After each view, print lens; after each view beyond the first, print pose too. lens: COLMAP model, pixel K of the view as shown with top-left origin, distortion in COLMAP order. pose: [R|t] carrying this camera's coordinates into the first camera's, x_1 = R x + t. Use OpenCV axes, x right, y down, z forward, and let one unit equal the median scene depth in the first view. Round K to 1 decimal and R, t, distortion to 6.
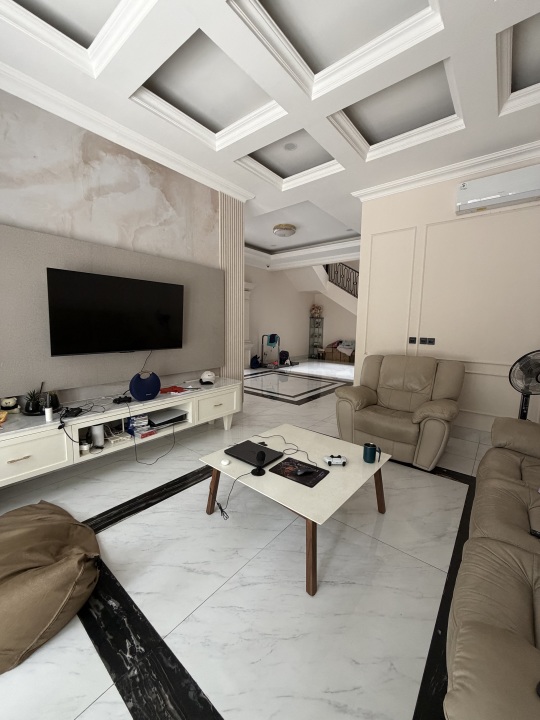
lens RADIAL K [[287.3, 0, 269.8], [0, 287.3, 358.6], [0, 0, 1]] dist [0.000051, -0.000145]
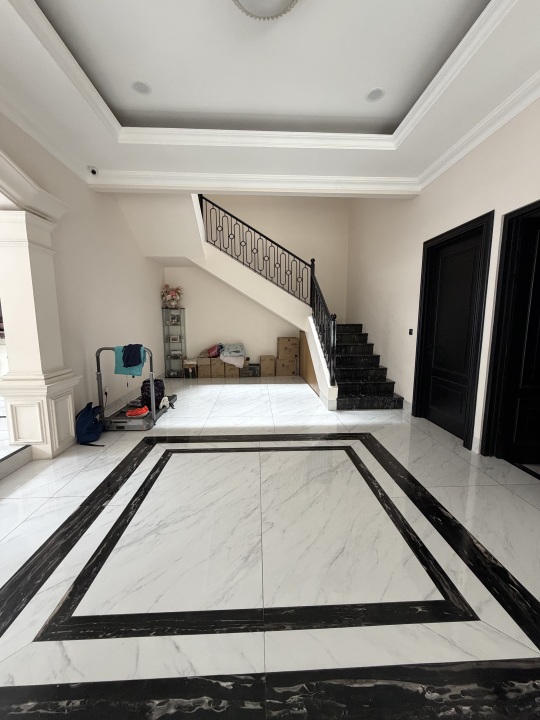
lens RADIAL K [[287.3, 0, 274.4], [0, 287.3, 359.7], [0, 0, 1]] dist [0.000051, -0.000145]
pose [[0.729116, -0.110670, 0.675383, -0.096153], [0.096424, 0.993607, 0.058719, -0.055445], [-0.677564, 0.022311, 0.735125, 0.456569]]
